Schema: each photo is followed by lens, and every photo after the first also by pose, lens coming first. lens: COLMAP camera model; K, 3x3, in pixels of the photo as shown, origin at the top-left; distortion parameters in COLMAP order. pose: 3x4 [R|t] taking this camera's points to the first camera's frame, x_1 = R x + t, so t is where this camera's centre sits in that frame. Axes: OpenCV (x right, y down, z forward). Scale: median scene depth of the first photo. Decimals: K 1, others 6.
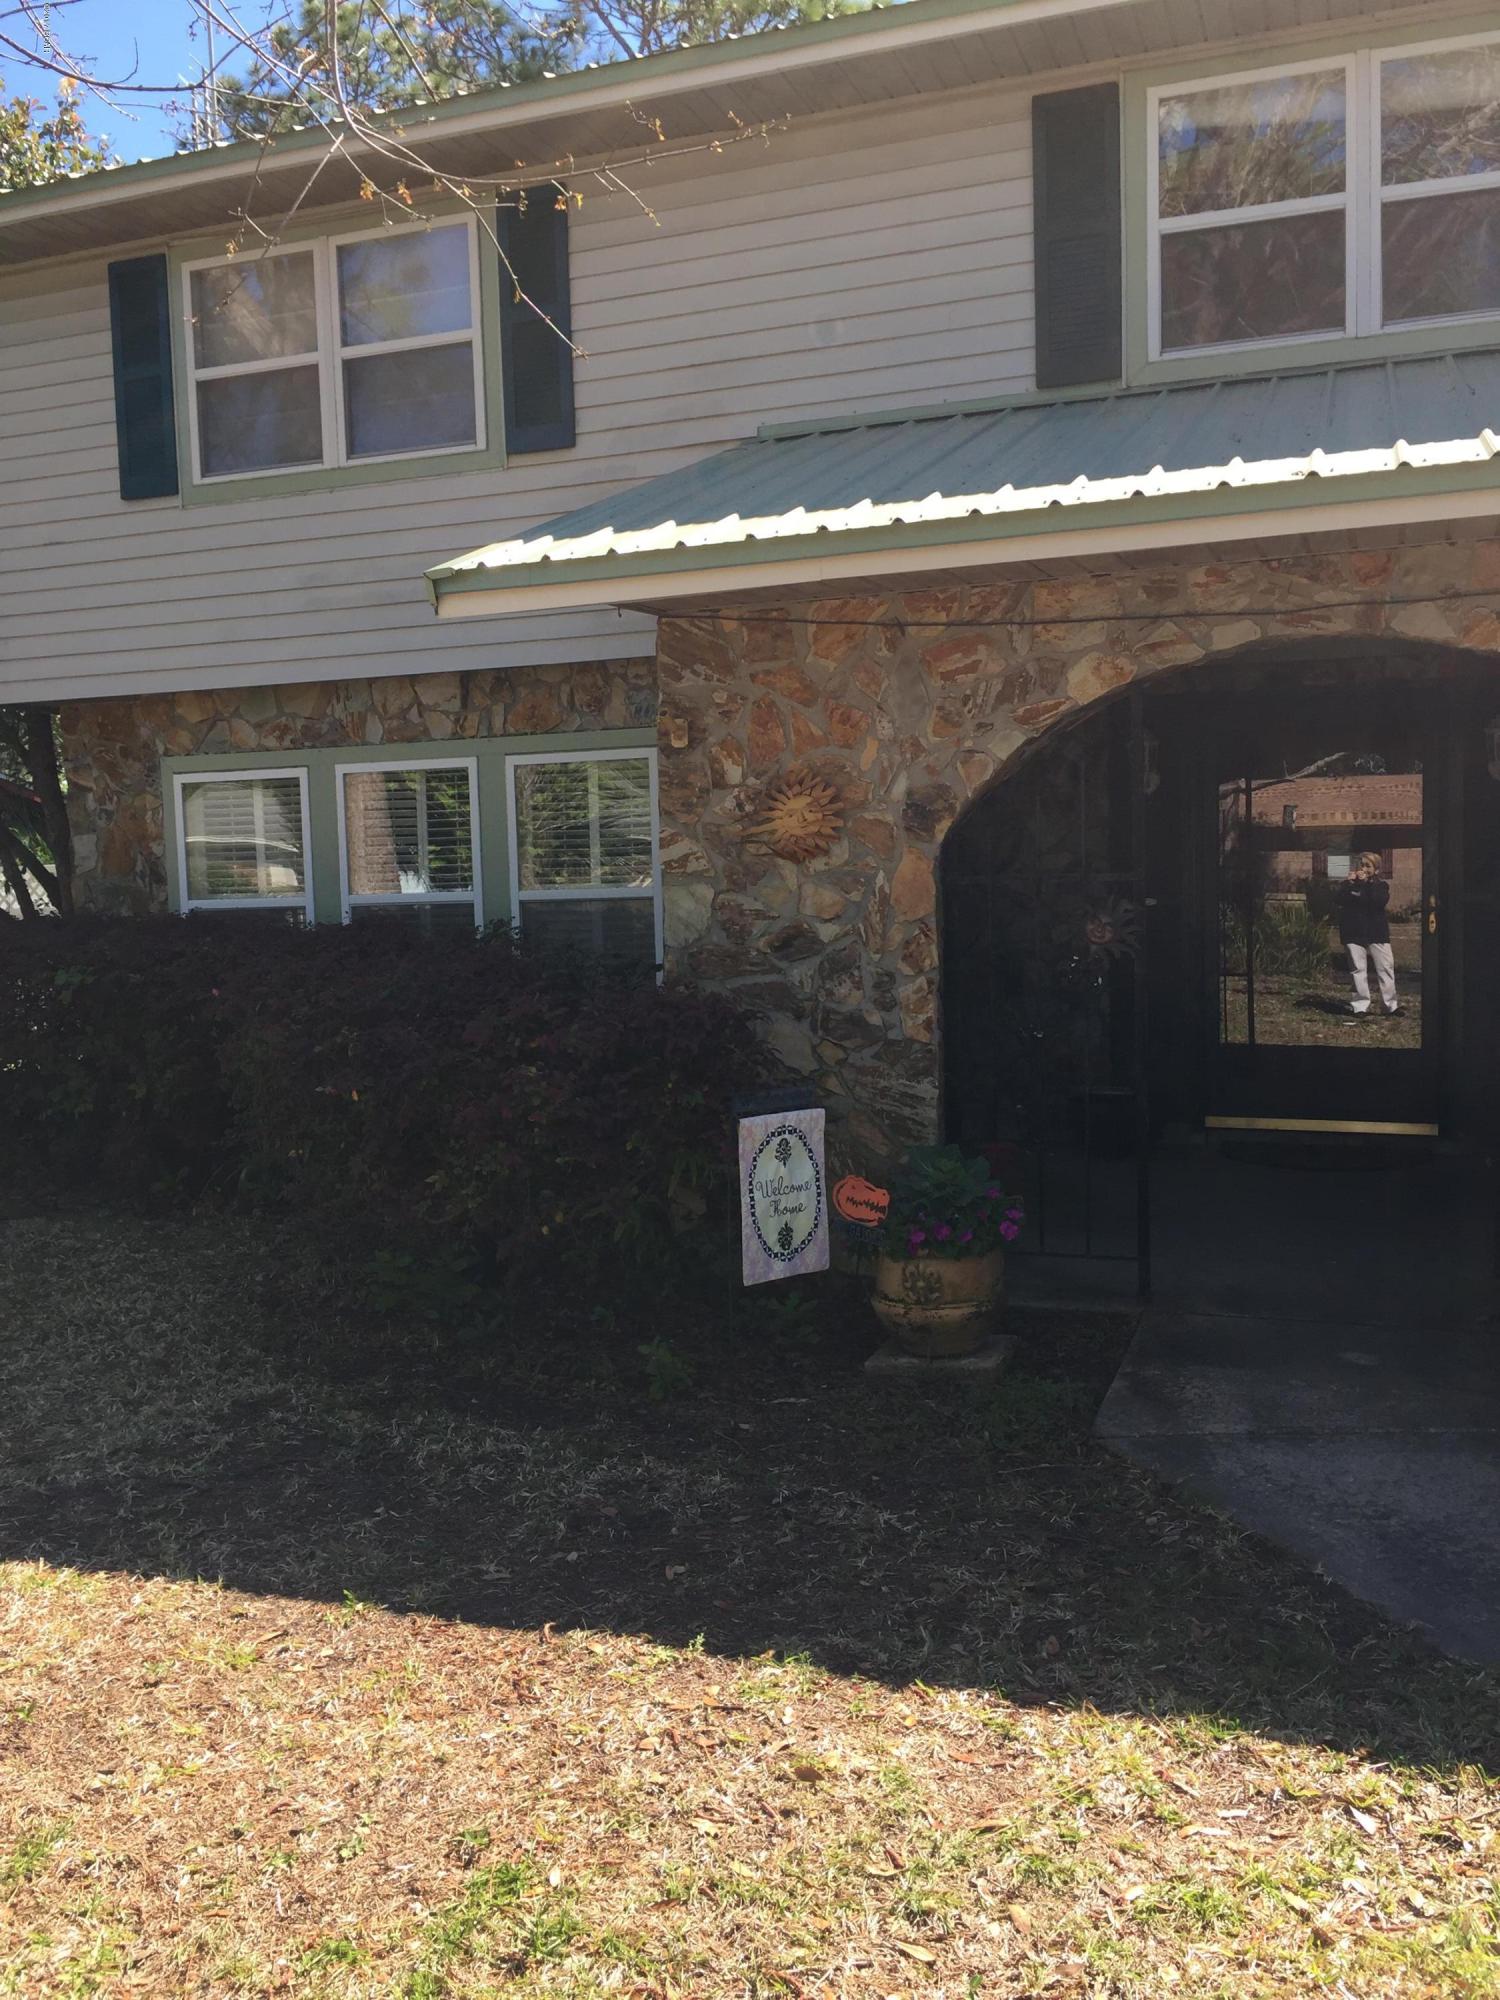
lens RADIAL K [[1737.3, 0, 748.3], [0, 1737.3, 995.8], [0, 0, 1]] dist [0.076493, -0.106935]
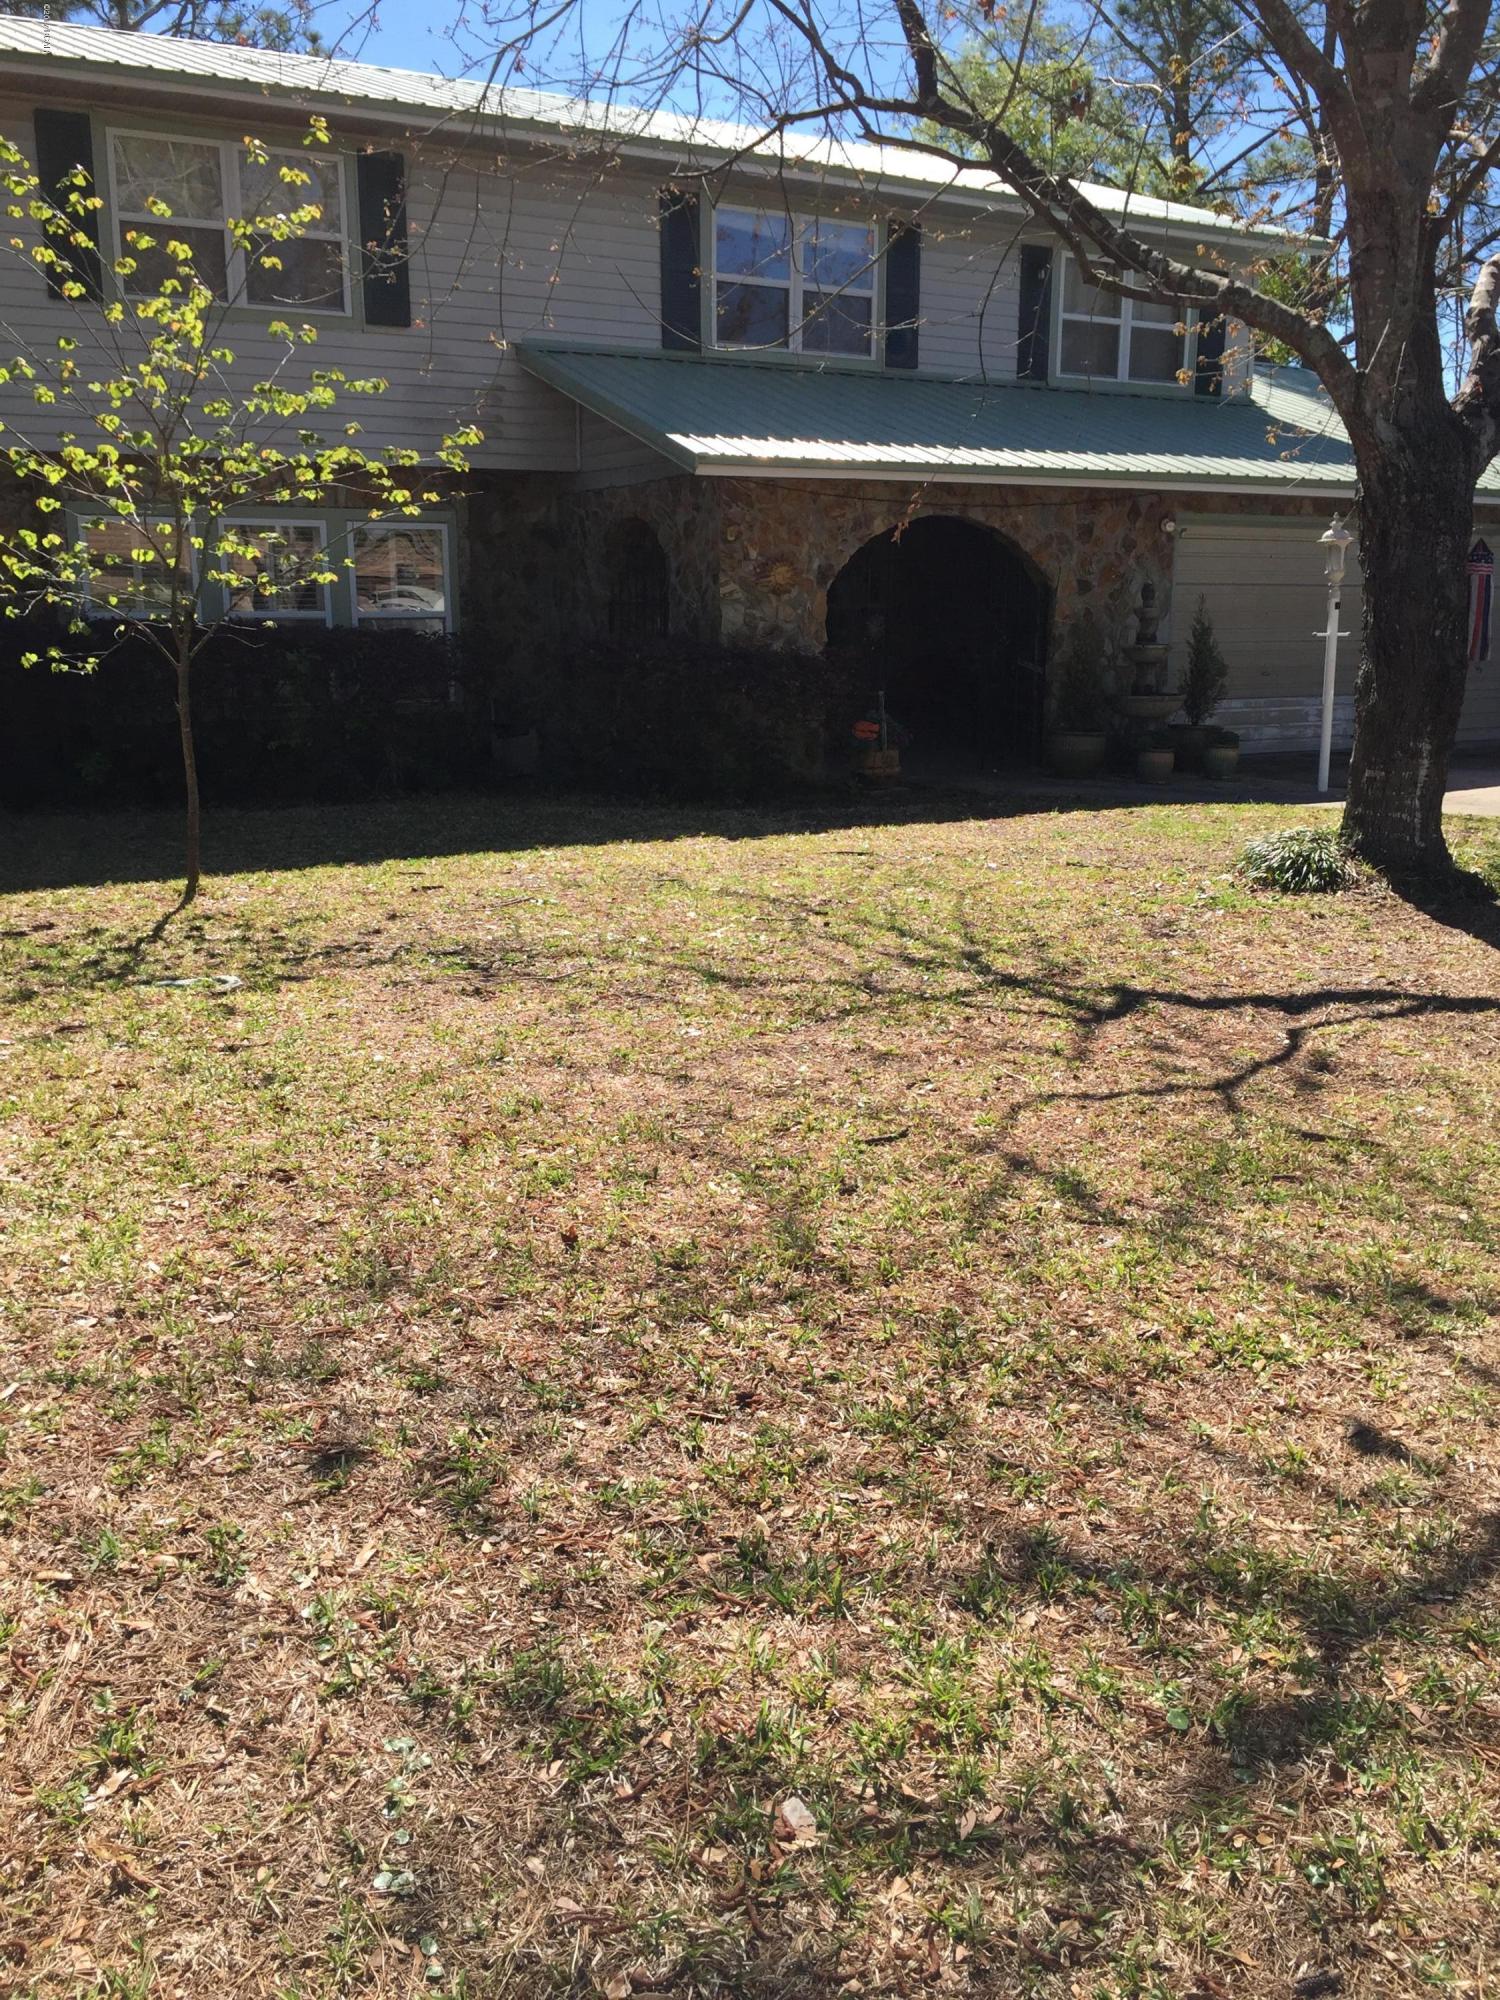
lens RADIAL K [[1737.3, 0, 749.6], [0, 1737.3, 1001.3], [0, 0, 1]] dist [0.076493, -0.106935]
pose [[0.641718, -0.141210, 0.753828, -1.840877], [0.038940, 0.987635, 0.151859, 0.102945], [-0.765951, -0.068097, 0.639282, -0.489127]]
